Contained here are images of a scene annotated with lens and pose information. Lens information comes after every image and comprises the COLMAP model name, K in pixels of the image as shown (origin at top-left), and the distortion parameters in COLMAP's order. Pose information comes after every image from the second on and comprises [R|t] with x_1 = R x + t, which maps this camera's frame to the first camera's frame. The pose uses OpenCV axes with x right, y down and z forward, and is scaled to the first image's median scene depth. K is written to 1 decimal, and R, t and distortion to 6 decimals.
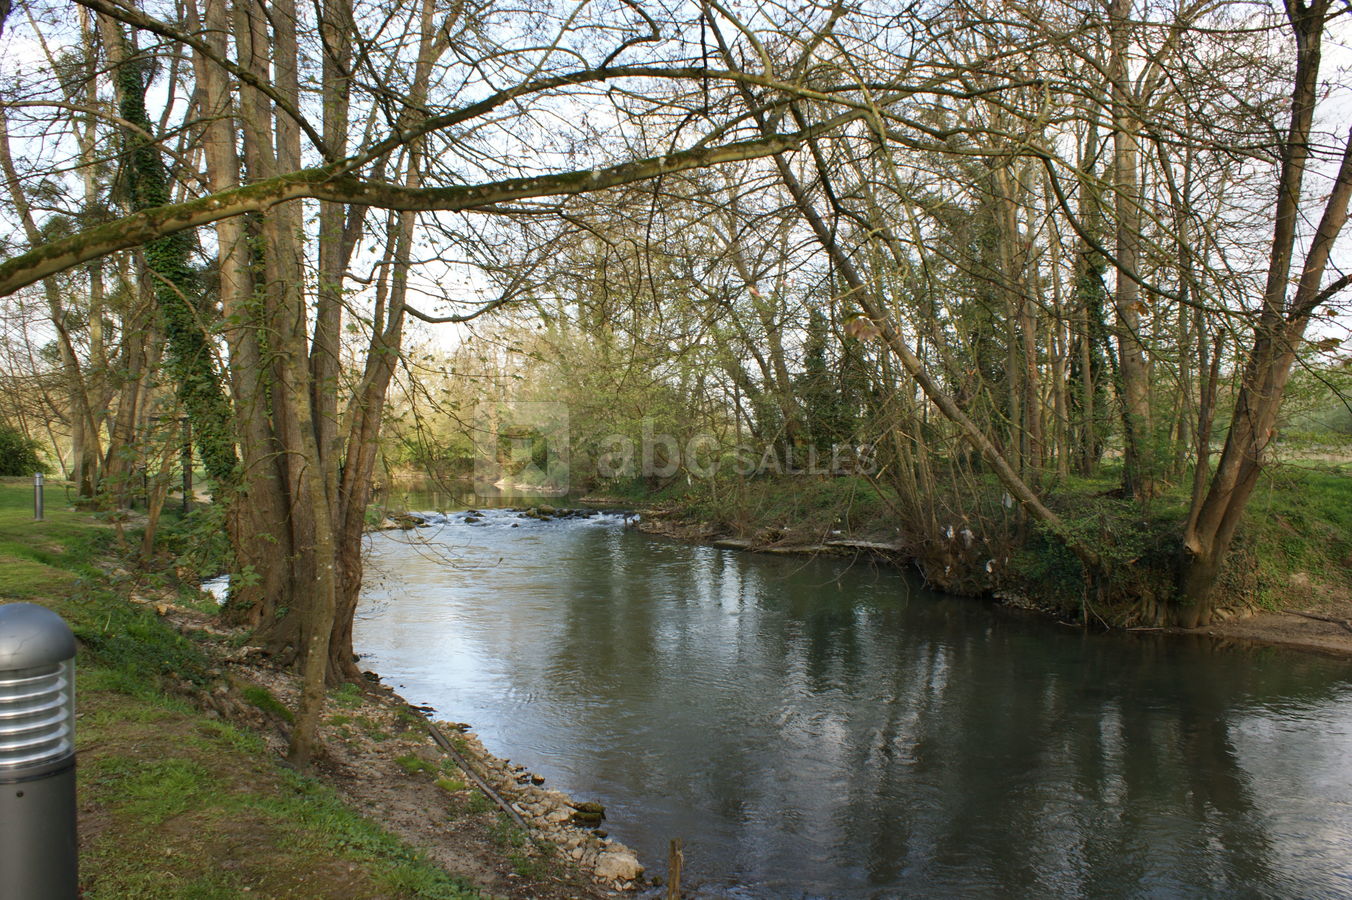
lens RADIAL K [[1066.9, 0, 677.8], [0, 1066.9, 450.3], [0, 0, 1]] dist [-0.067115, 0.007677]
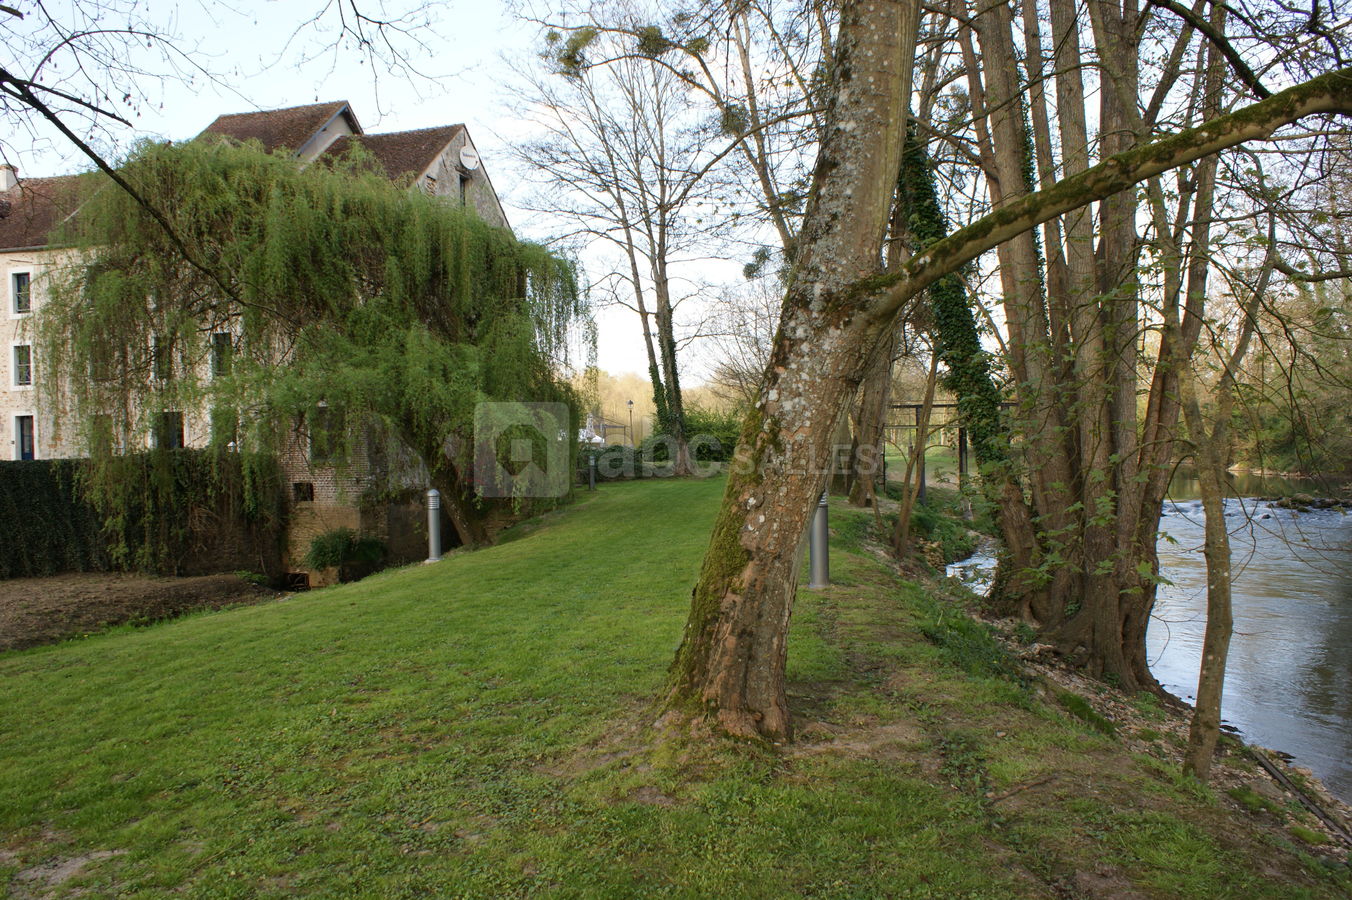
lens RADIAL K [[1066.9, 0, 678.4], [0, 1066.9, 444.1], [0, 0, 1]] dist [-0.067115, 0.007677]
pose [[0.809347, -0.011535, -0.587218, -0.083064], [0.016789, 0.999853, 0.003499, -0.001925], [0.587091, -0.012691, 0.809422, 0.029734]]
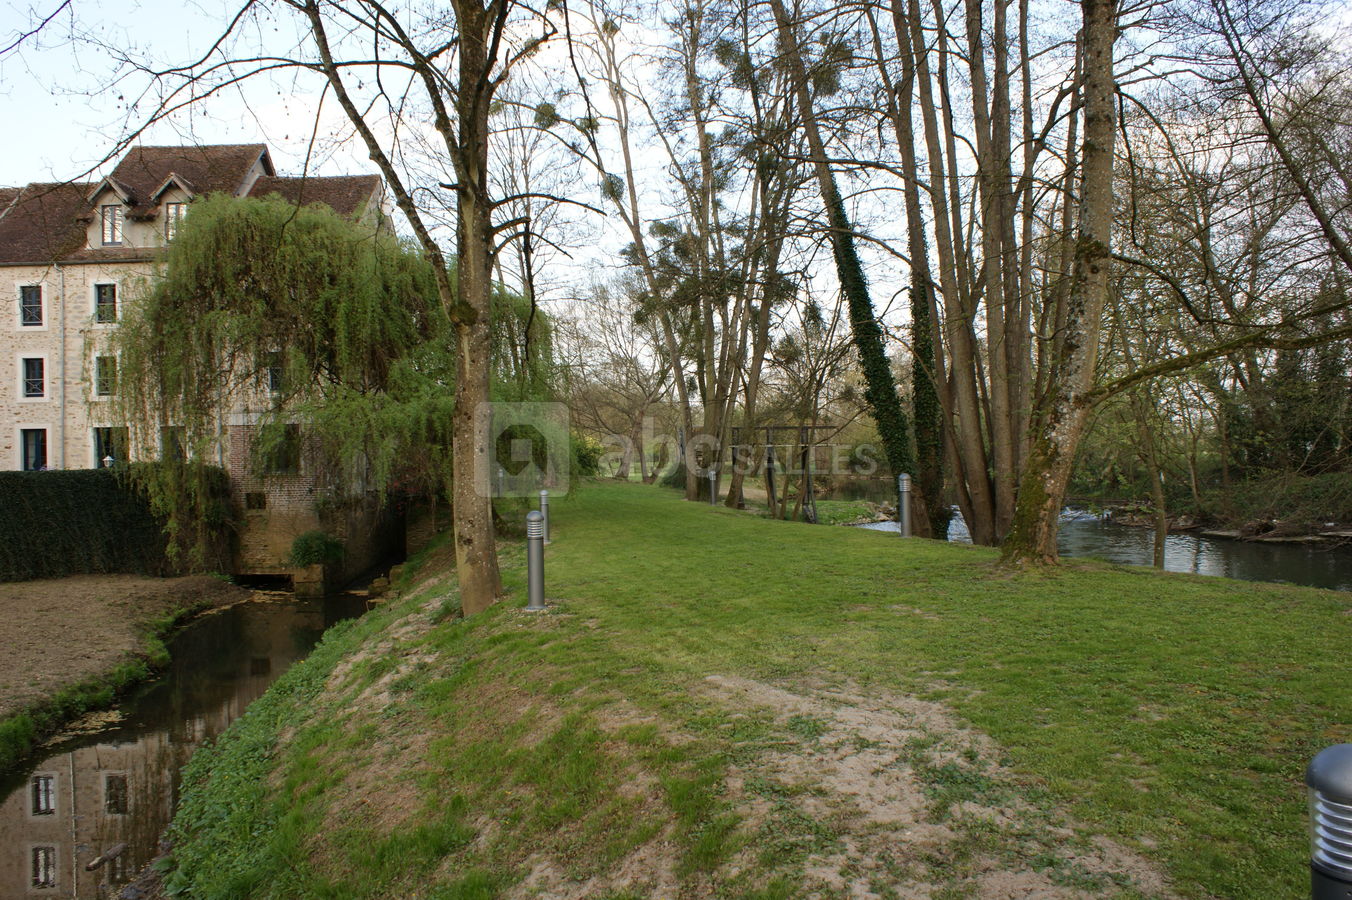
lens RADIAL K [[1066.9, 0, 673.6], [0, 1066.9, 456.6], [0, 0, 1]] dist [-0.067115, 0.007677]
pose [[0.936957, -0.011115, -0.349269, -0.203017], [0.012300, 0.999924, 0.001175, -0.002192], [0.349229, -0.005397, 0.937022, -0.431727]]
